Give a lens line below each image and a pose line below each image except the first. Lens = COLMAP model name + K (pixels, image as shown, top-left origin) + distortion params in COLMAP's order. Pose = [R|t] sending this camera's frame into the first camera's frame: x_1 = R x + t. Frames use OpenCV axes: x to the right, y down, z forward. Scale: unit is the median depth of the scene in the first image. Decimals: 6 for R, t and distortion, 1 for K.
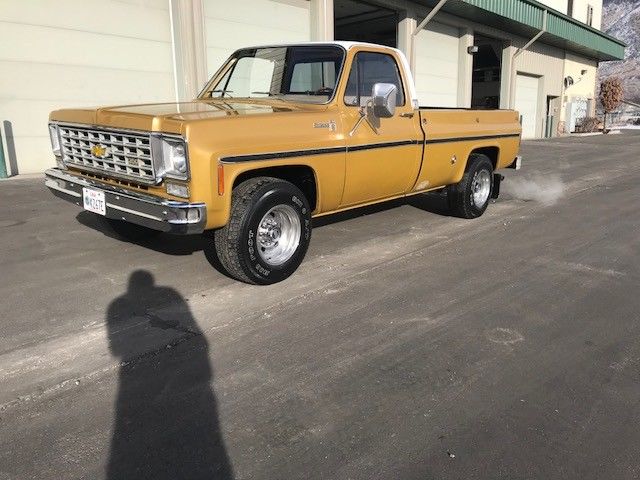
lens RADIAL K [[523.3, 0, 319.7], [0, 523.3, 218.7], [0, 0, 1]] dist [0.011576, 0.003975]
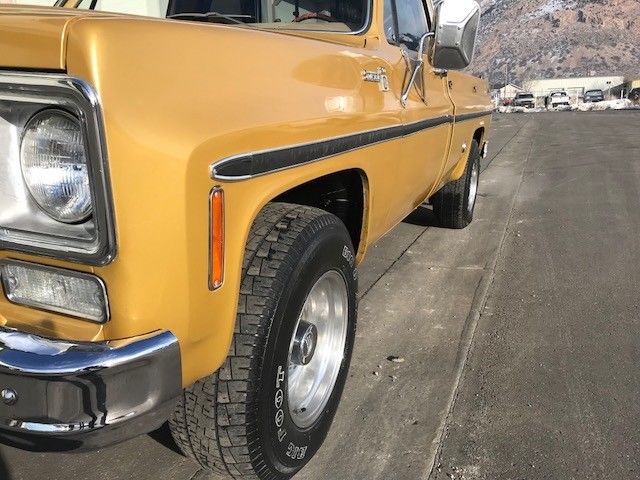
lens RADIAL K [[523.3, 0, 319.7], [0, 523.3, 218.7], [0, 0, 1]] dist [0.011576, 0.003975]
pose [[0.951405, -0.063209, 0.301384, -0.208168], [0.055828, 0.997893, 0.033052, -0.086568], [-0.302838, -0.014620, 0.952930, 0.667156]]
